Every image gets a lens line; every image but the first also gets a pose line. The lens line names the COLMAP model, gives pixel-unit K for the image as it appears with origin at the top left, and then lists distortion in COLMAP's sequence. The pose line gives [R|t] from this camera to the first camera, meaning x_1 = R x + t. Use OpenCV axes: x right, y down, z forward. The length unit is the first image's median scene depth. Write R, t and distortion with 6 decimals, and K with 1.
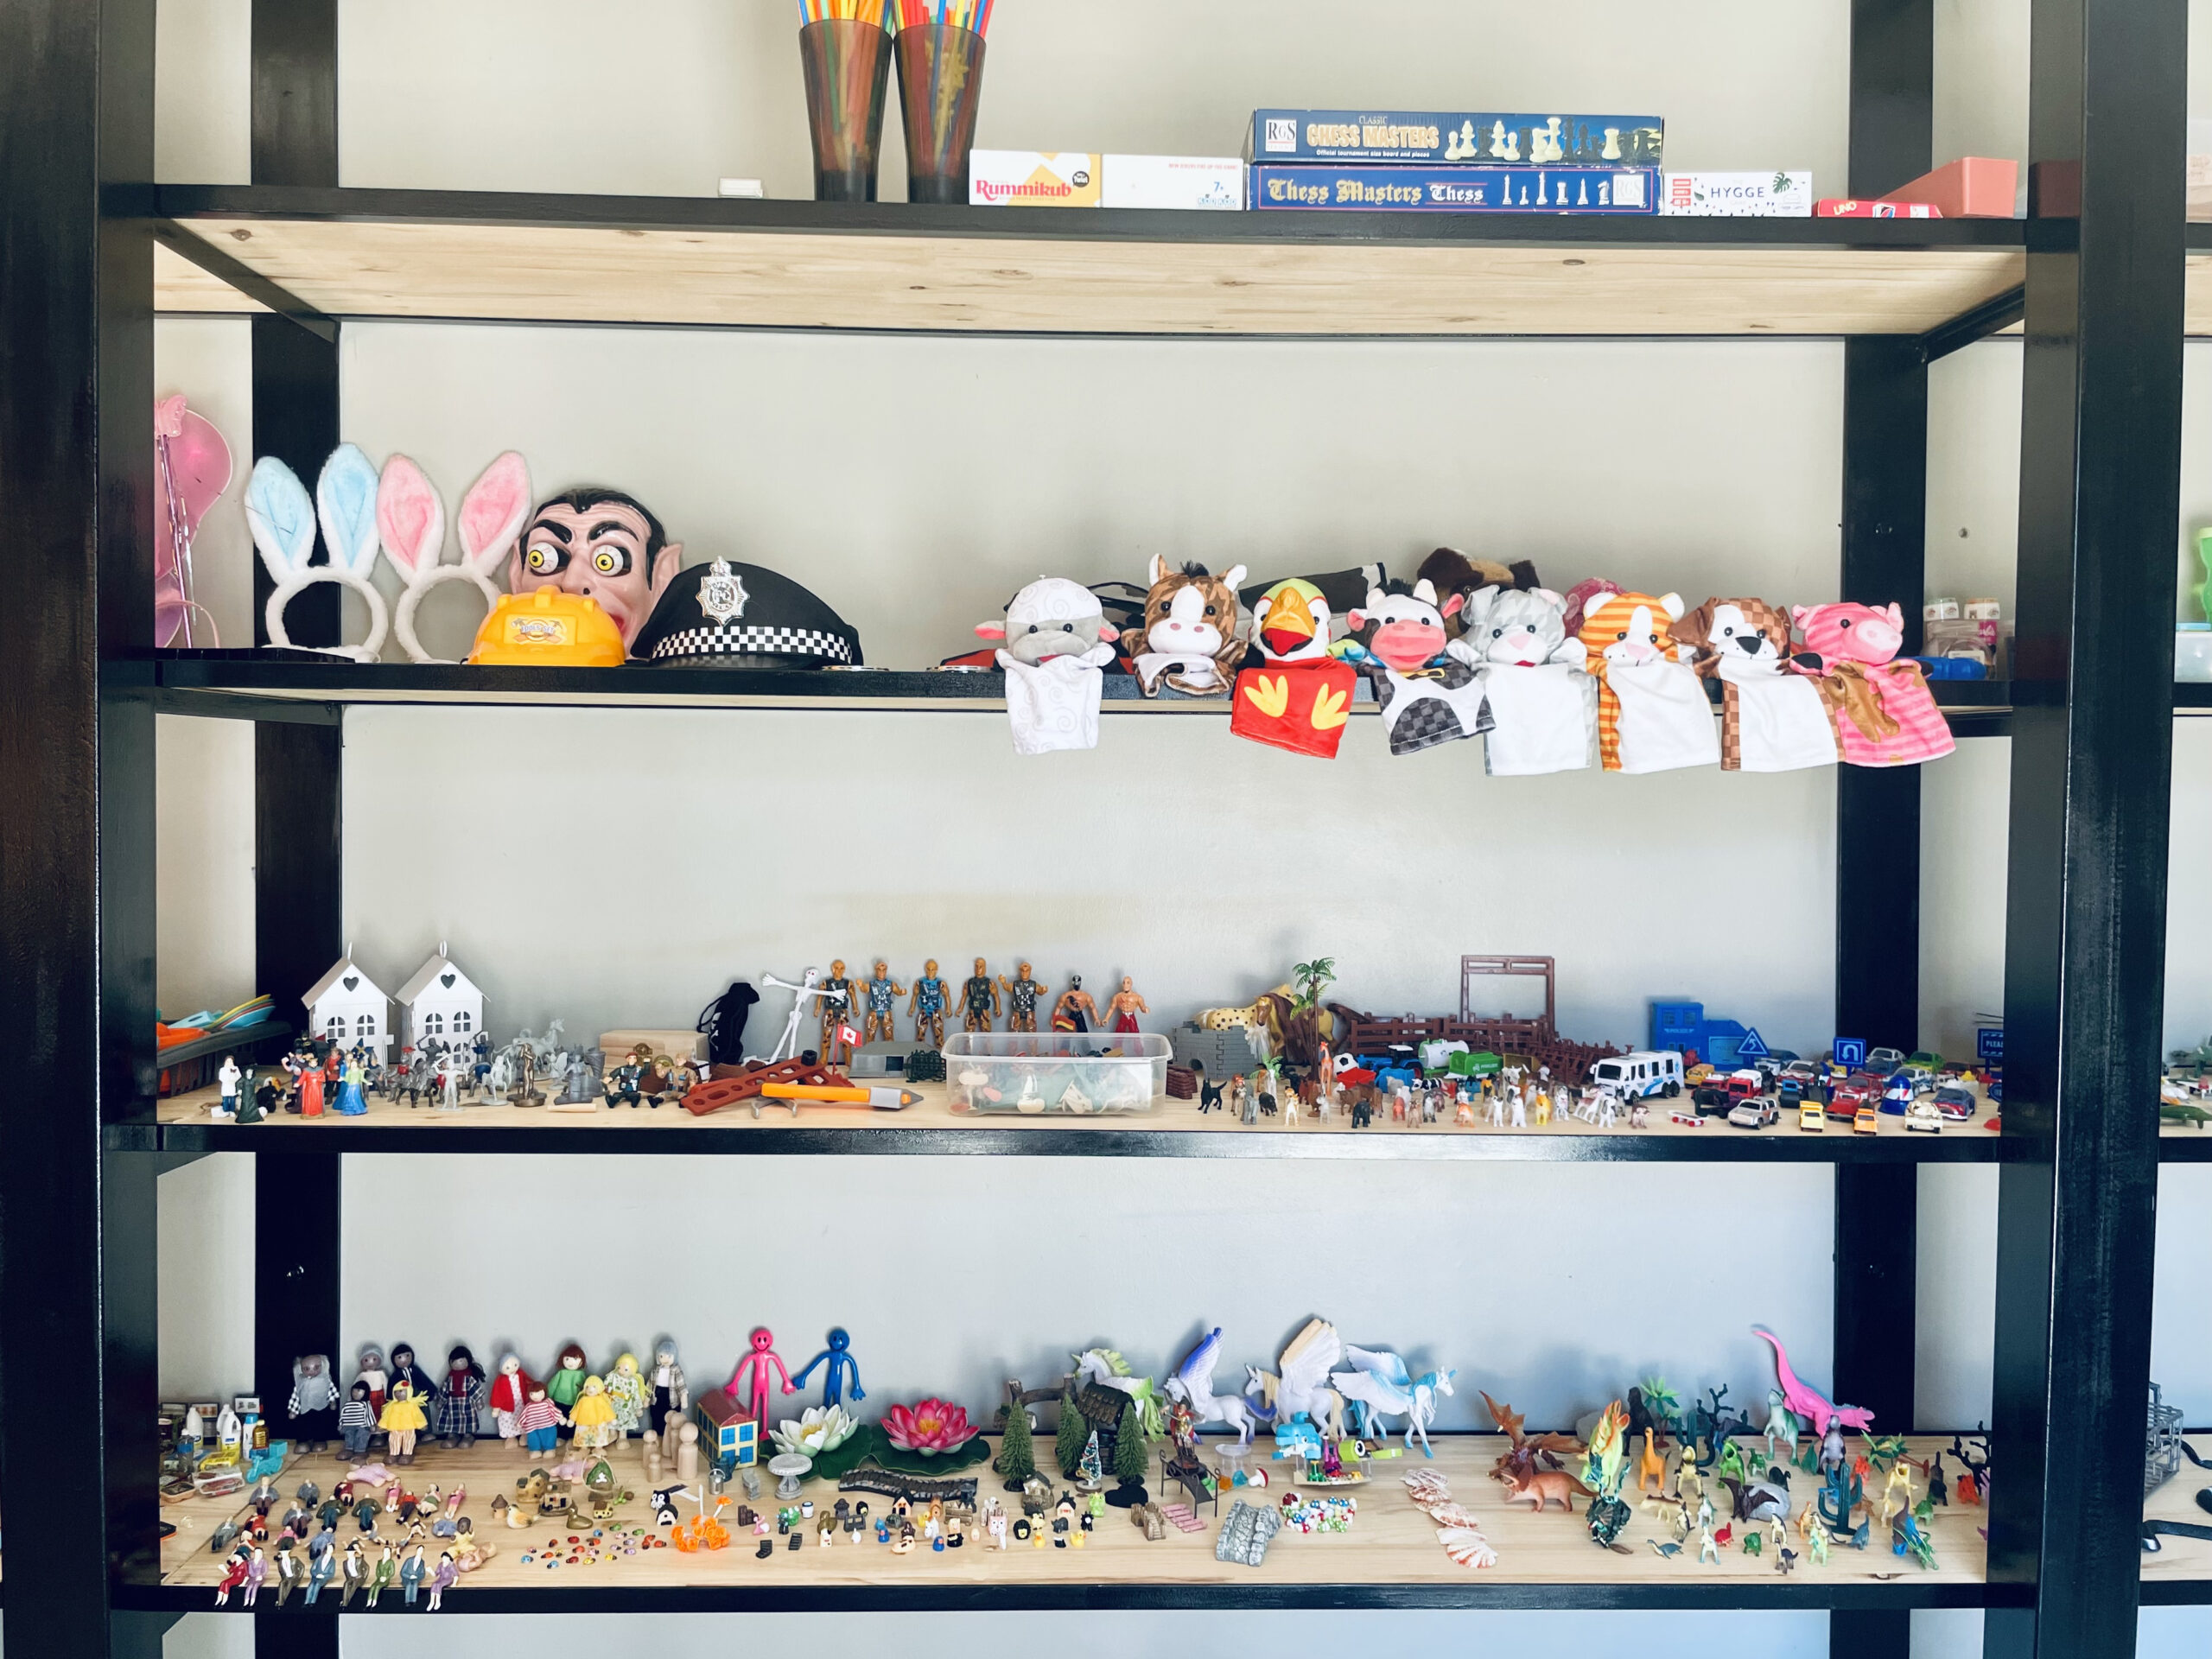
lens RADIAL K [[1716.4, 0, 1106.0], [0, 1716.4, 829.5], [0, 0, 1]] dist [0.084041, -0.111650]
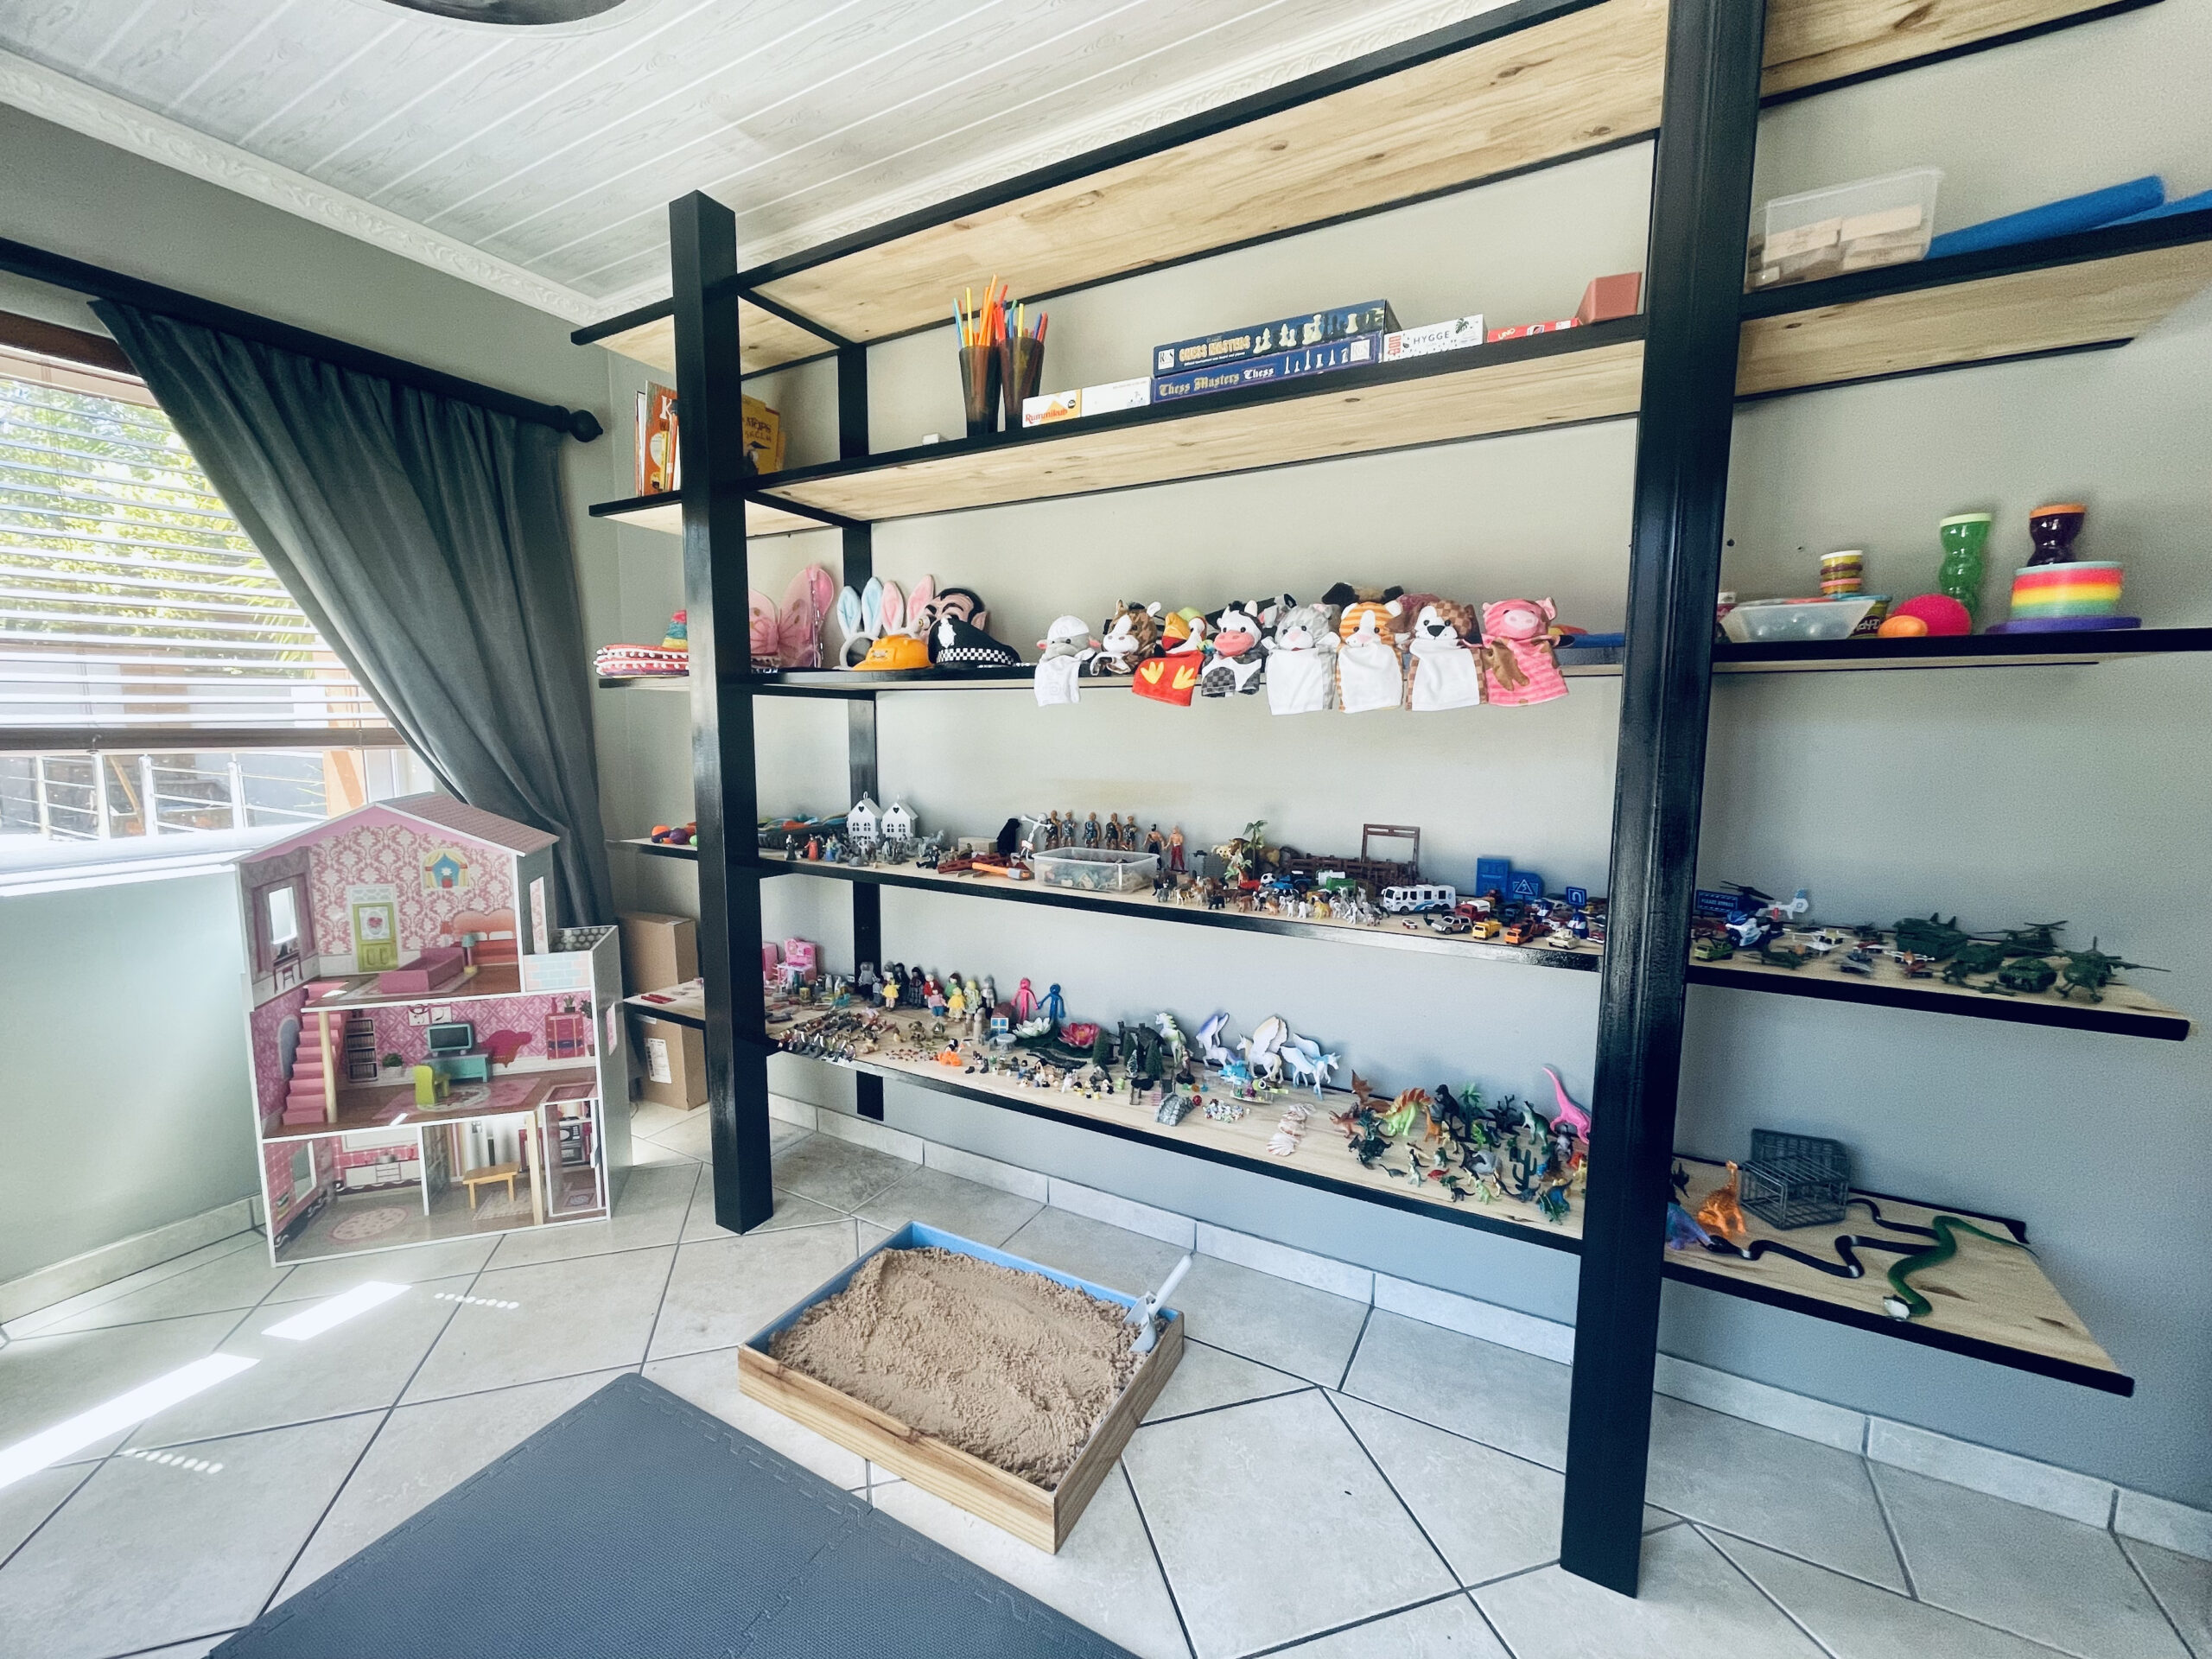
lens RADIAL K [[884.2, 0, 1106.0], [0, 884.2, 829.5], [0, 0, 1]] dist [0.000286, -0.000050]
pose [[0.866421, 0.055521, -0.496218, 0.461999], [-0.015915, 0.996364, 0.083693, 0.010239], [0.499060, -0.064617, 0.864155, 0.123014]]
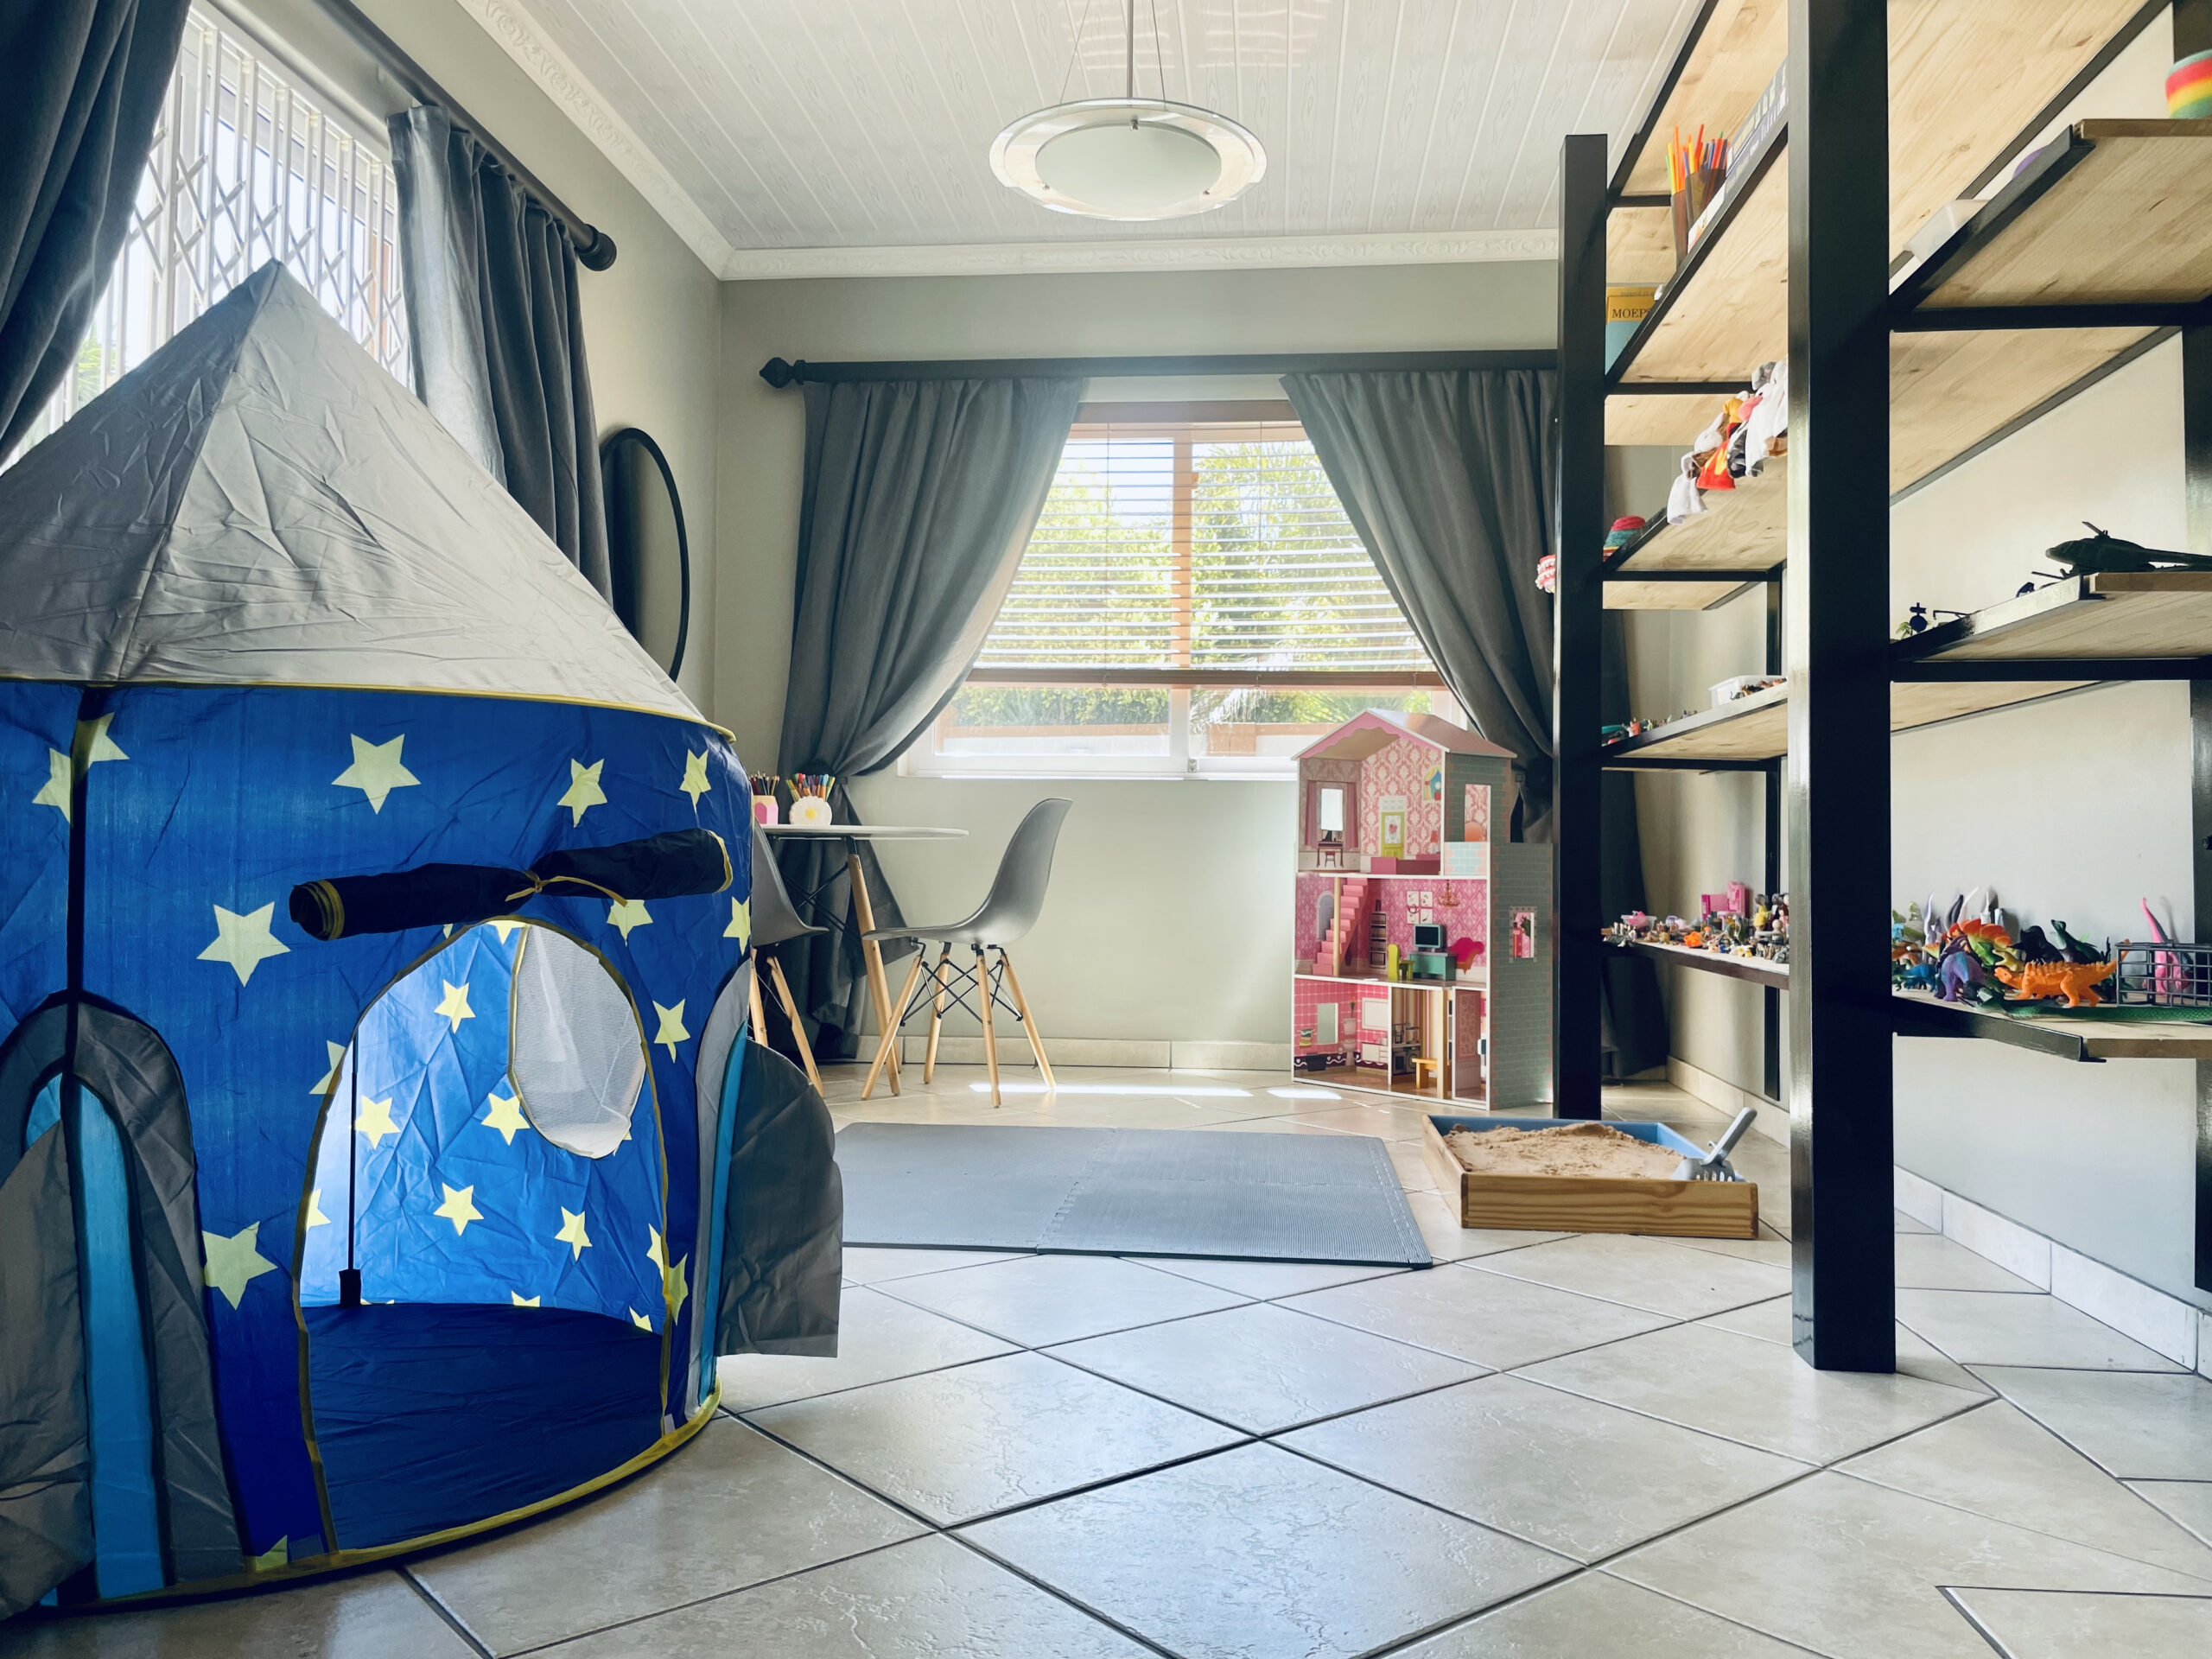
lens RADIAL K [[1716.4, 0, 1106.0], [0, 1716.4, 829.5], [0, 0, 1]] dist [0.084041, -0.111650]
pose [[-0.115003, -0.032171, -0.992844, 1.488809], [-0.047062, 0.998530, -0.026904, 0.275760], [0.992250, 0.043631, -0.116348, 0.437036]]
